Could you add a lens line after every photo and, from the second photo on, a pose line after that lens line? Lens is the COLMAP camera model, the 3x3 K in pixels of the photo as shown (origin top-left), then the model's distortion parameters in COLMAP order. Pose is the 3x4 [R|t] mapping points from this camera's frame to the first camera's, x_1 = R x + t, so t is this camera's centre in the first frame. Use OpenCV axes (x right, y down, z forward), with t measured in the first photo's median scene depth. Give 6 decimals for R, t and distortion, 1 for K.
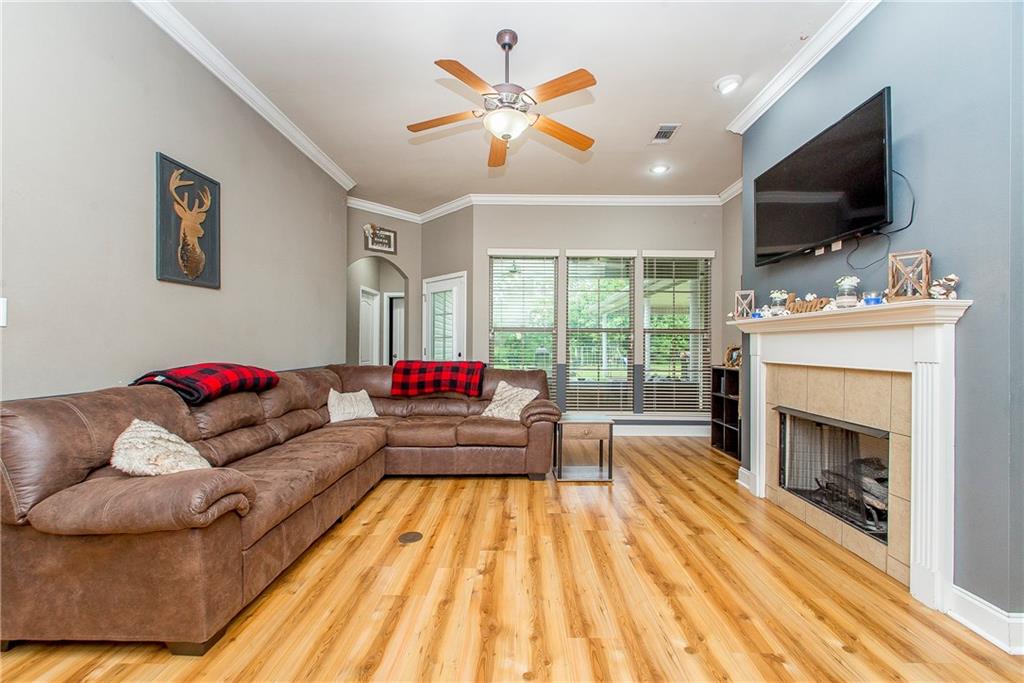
lens RADIAL K [[414.0, 0, 512.3], [0, 414.0, 351.6], [0, 0, 1]] dist [0.001782, 0.000196]
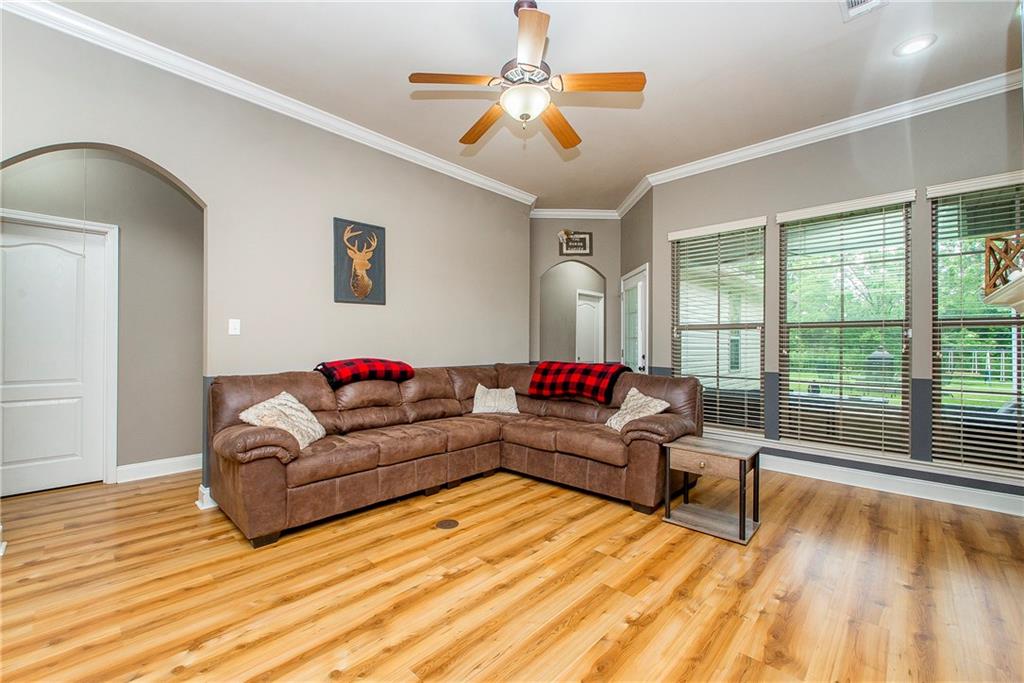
lens RADIAL K [[414.0, 0, 512.3], [0, 414.0, 351.6], [0, 0, 1]] dist [0.001782, 0.000196]
pose [[0.725217, 0.008406, -0.688470, 0.451834], [-0.011801, 0.999930, -0.000222, -0.000673], [0.688420, 0.008285, 0.725265, 0.245662]]
